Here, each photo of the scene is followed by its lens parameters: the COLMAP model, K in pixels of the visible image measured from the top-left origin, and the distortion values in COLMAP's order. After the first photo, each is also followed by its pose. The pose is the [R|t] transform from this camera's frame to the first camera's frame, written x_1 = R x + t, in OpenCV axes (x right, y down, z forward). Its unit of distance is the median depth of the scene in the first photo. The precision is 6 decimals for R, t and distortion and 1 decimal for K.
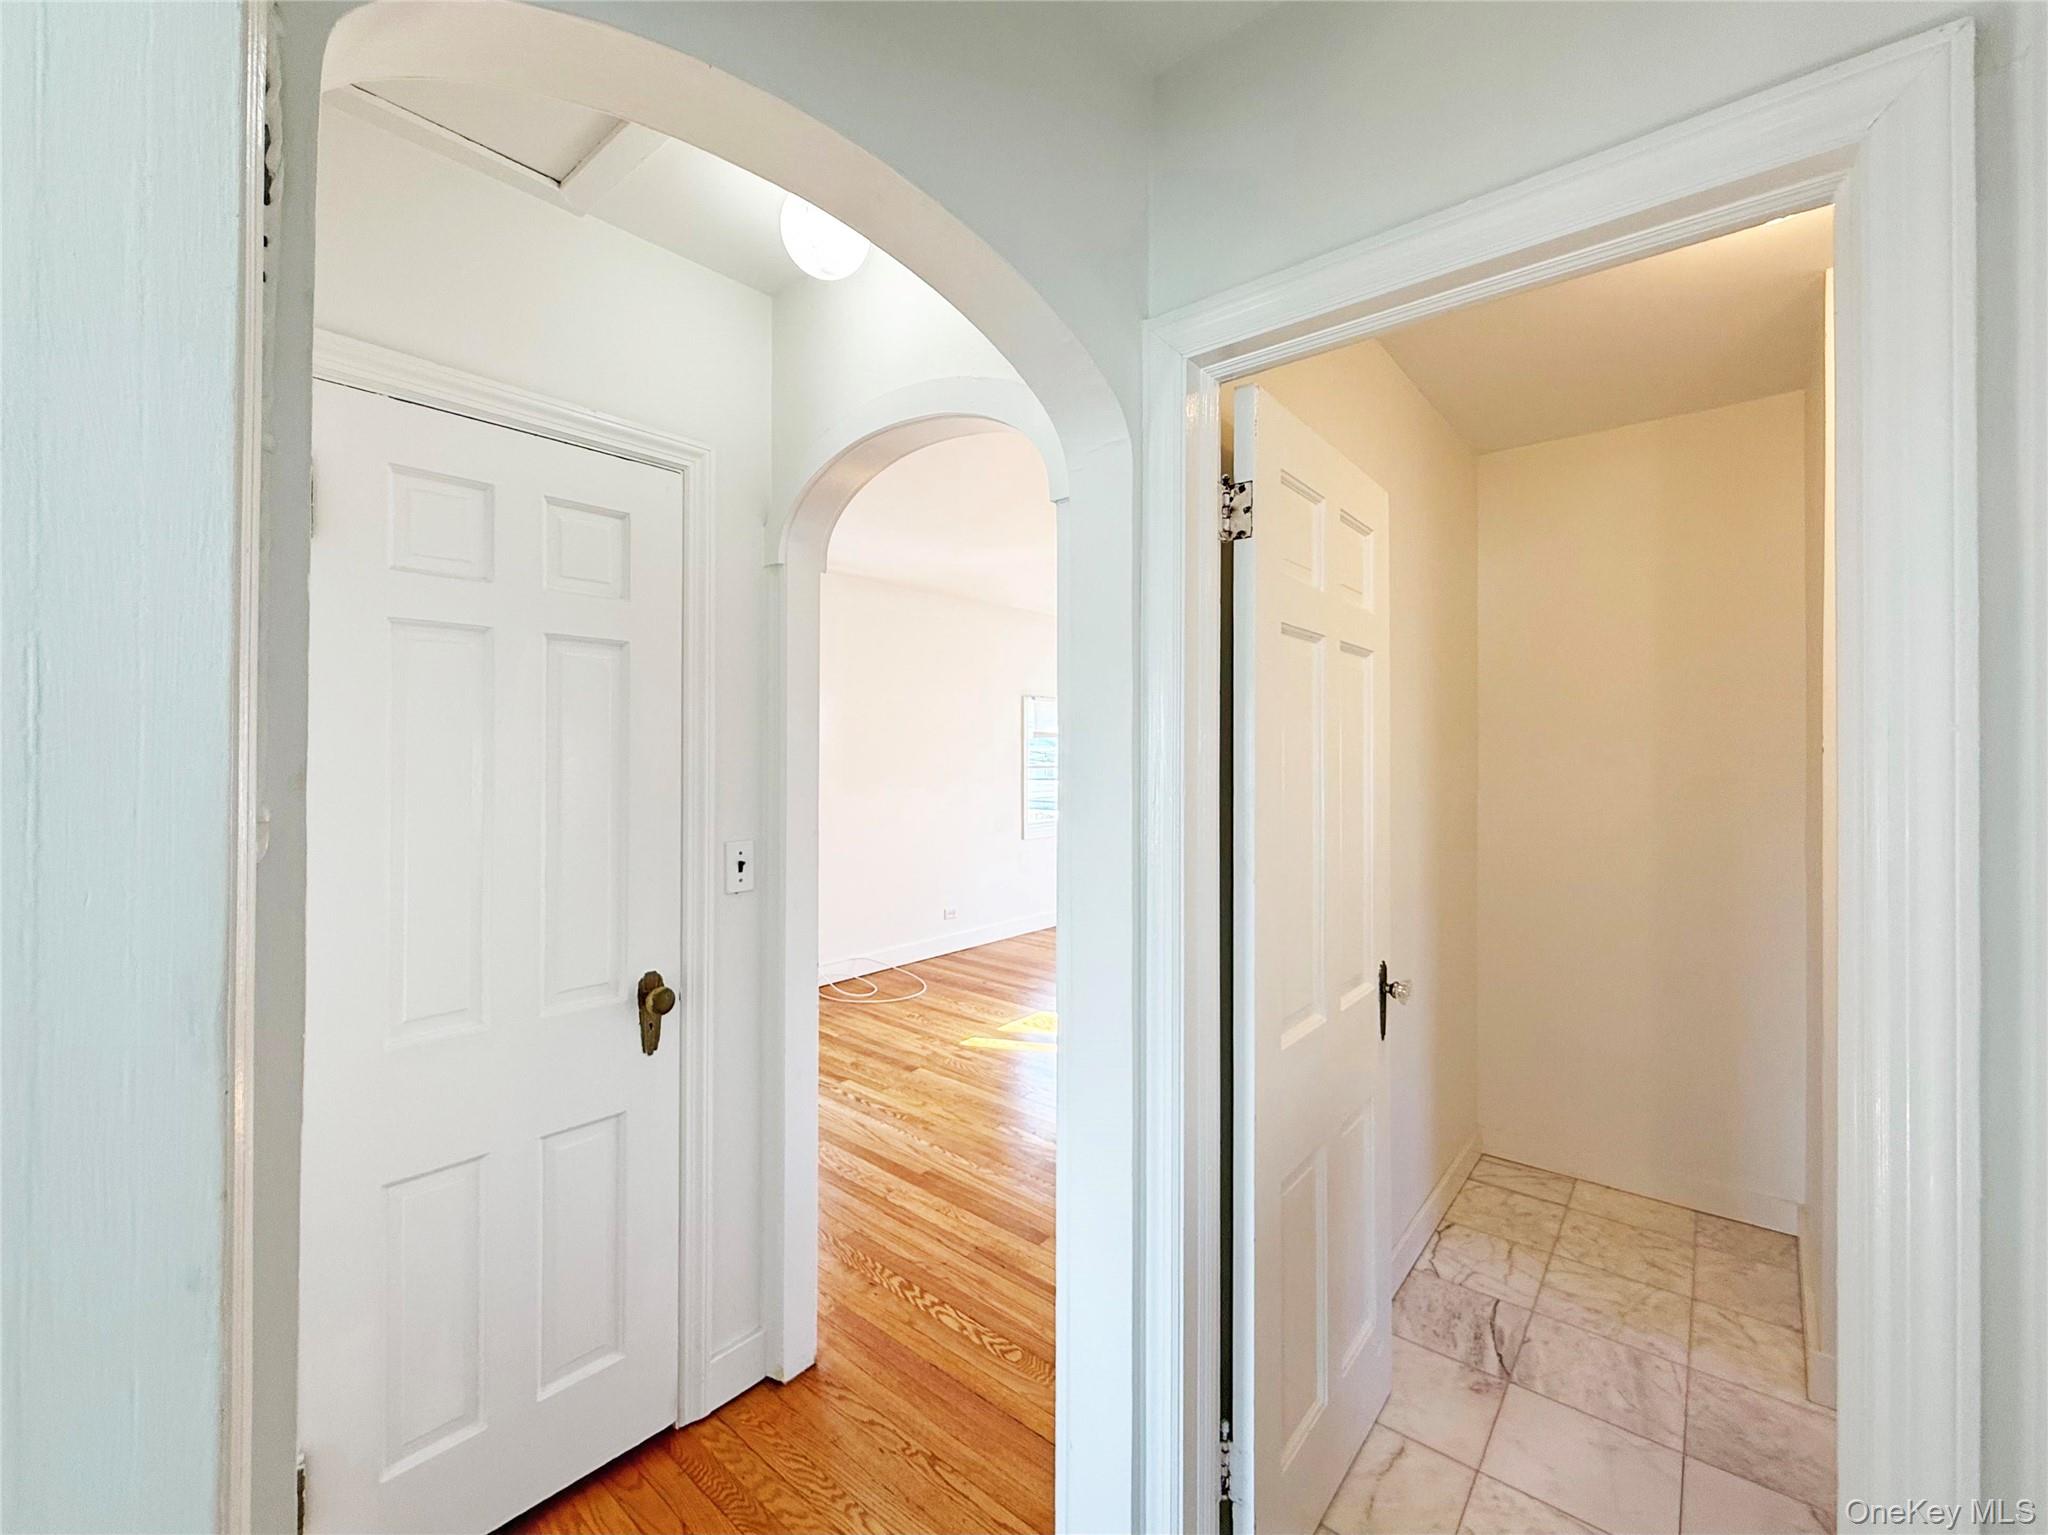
lens RADIAL K [[857.3, 0, 1015.4], [0, 857.3, 751.9], [0, 0, 1]] dist [0.000861, -0.000145]
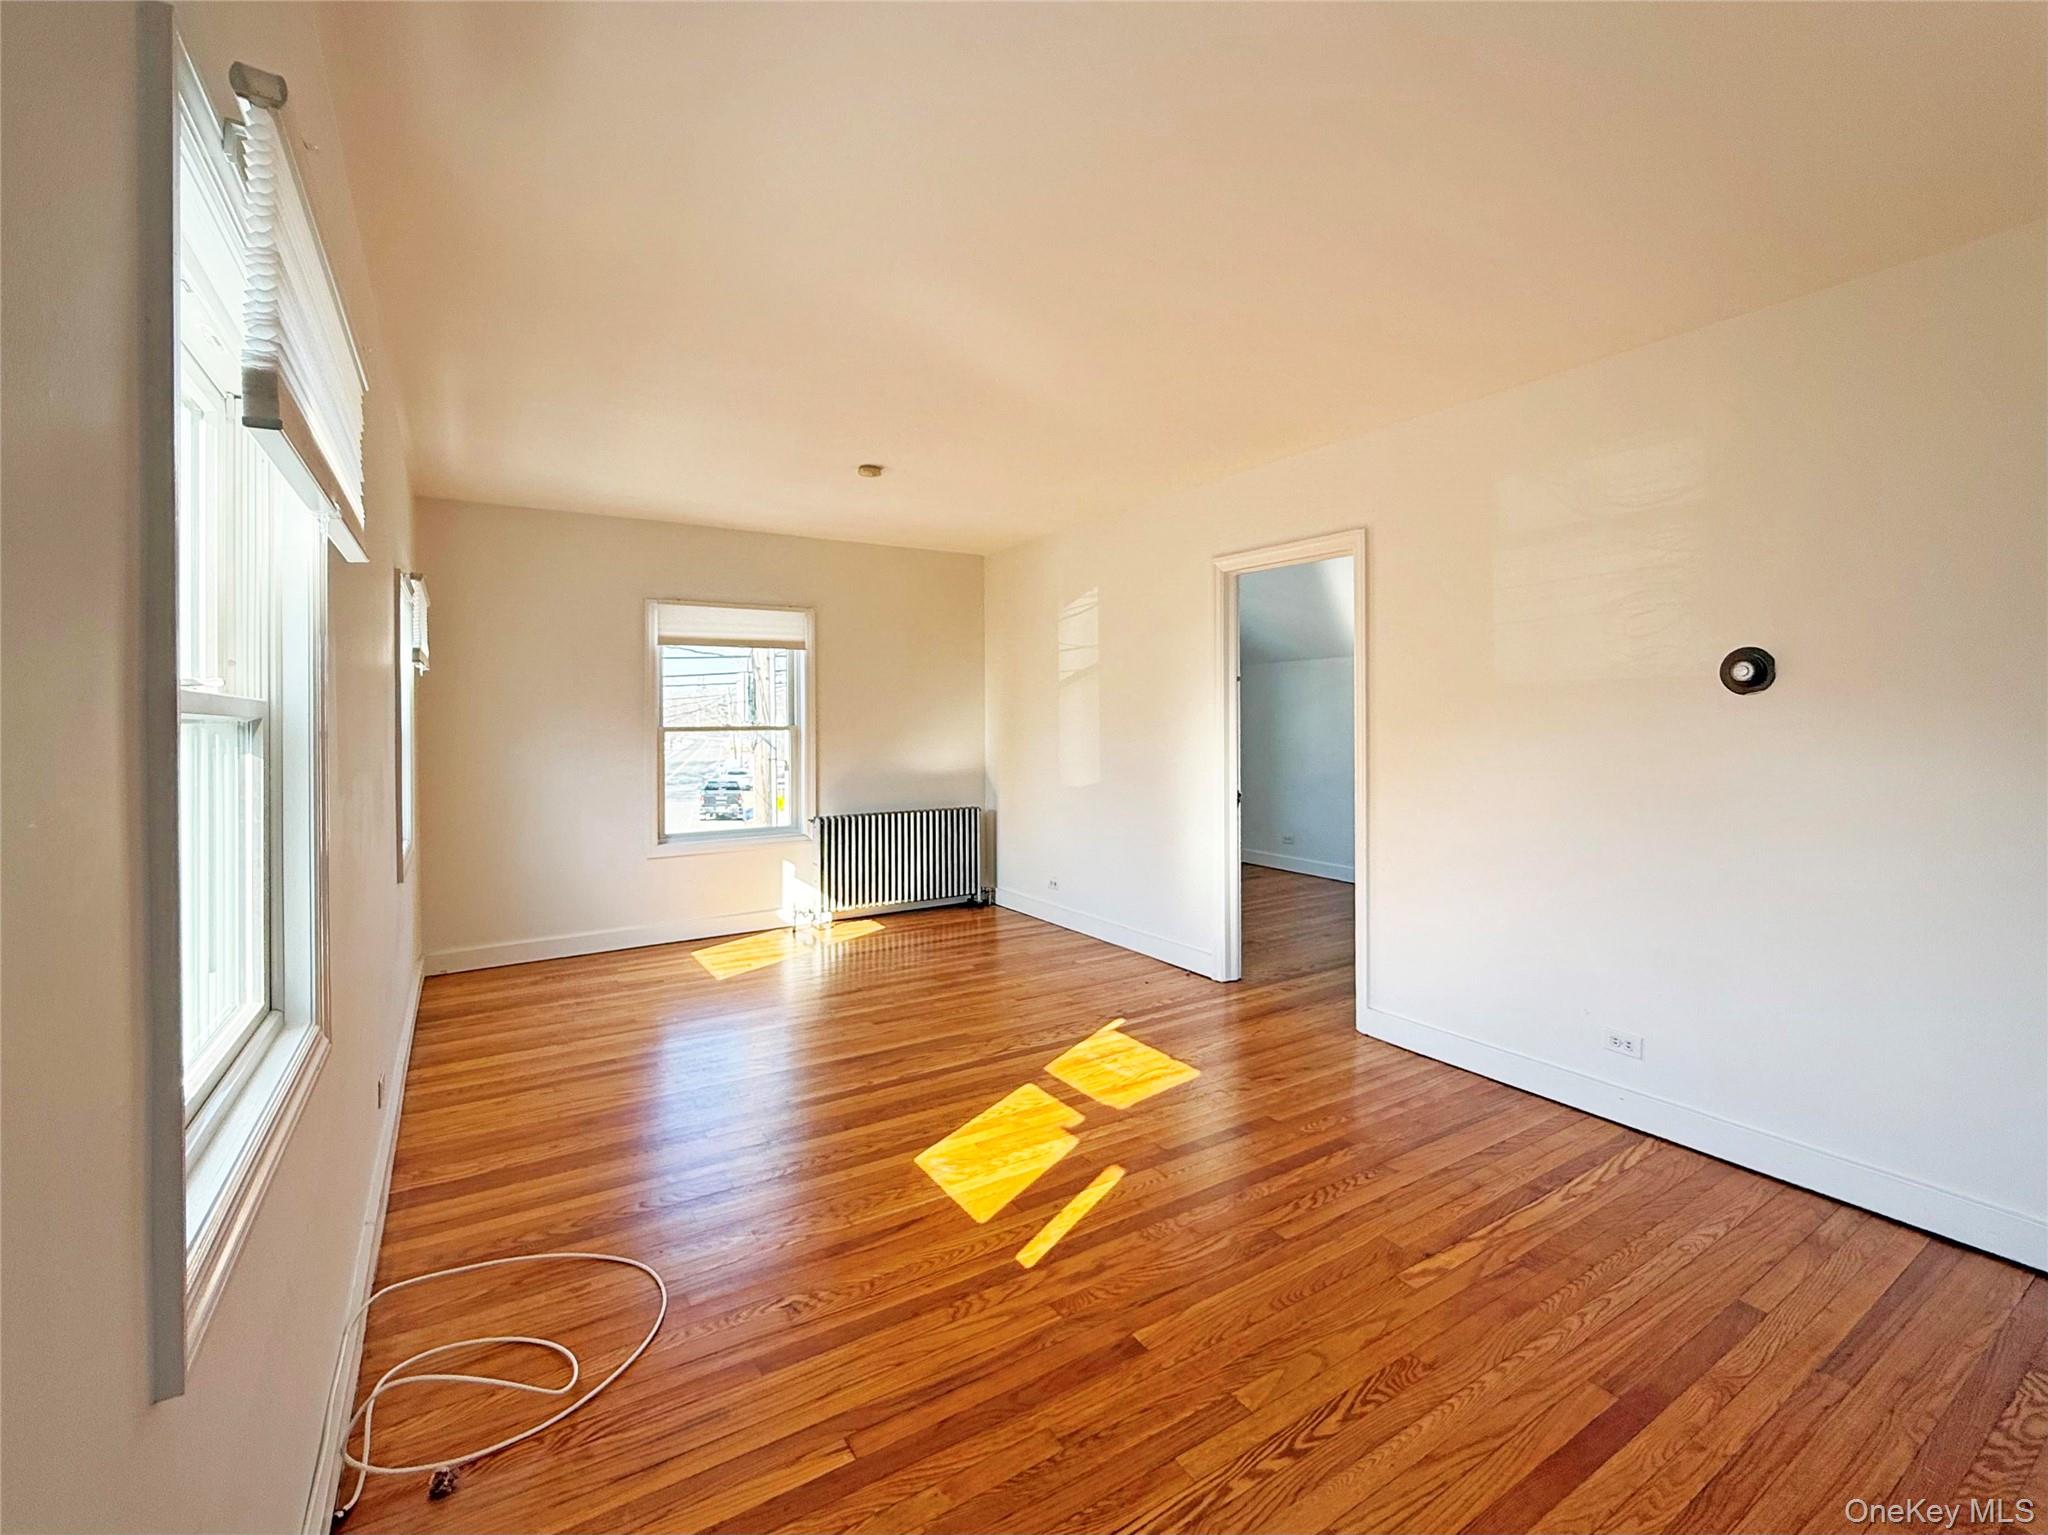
lens RADIAL K [[889.6, 0, 1060.4], [0, 889.6, 721.1], [0, 0, 1]] dist [0.001233, -0.000288]
pose [[0.287499, -0.004562, 0.957770, -0.652281], [0.004899, 0.999983, 0.003293, 0.026625], [-0.957768, 0.003745, 0.287517, 0.977697]]
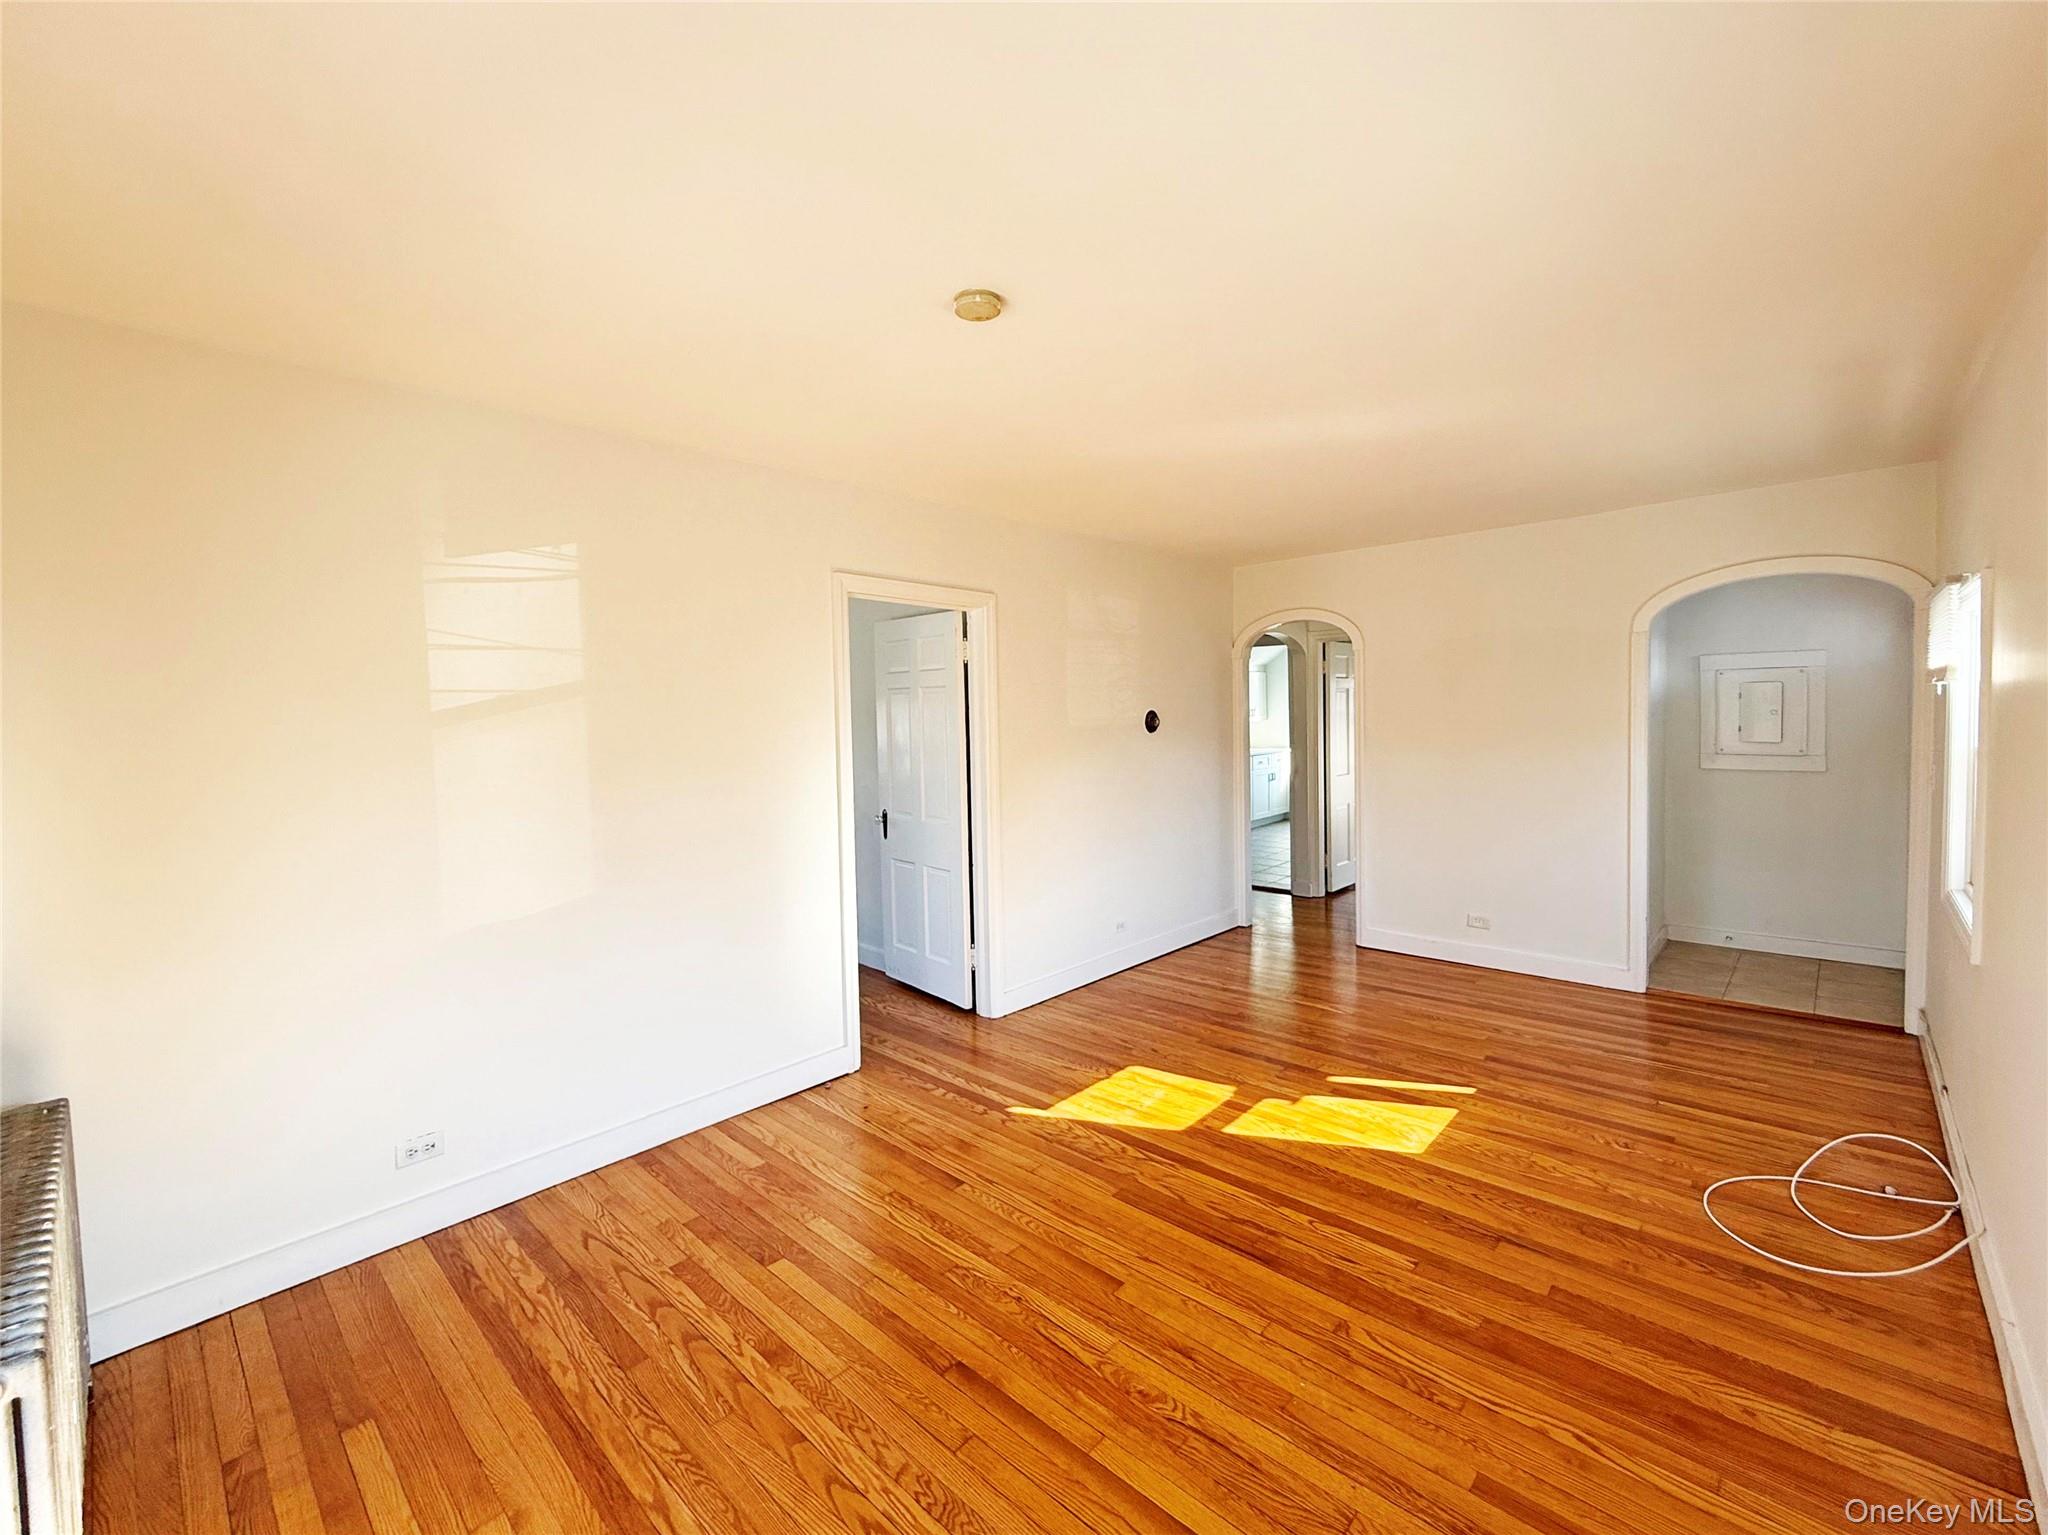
lens RADIAL K [[857.3, 0, 1015.4], [0, 857.3, 751.9], [0, 0, 1]] dist [0.000861, -0.000145]
pose [[-0.997587, 0.013918, 0.068022, 0.373845], [0.017184, 0.998715, 0.047670, -0.033720], [-0.067271, 0.048724, -0.996544, 2.161530]]
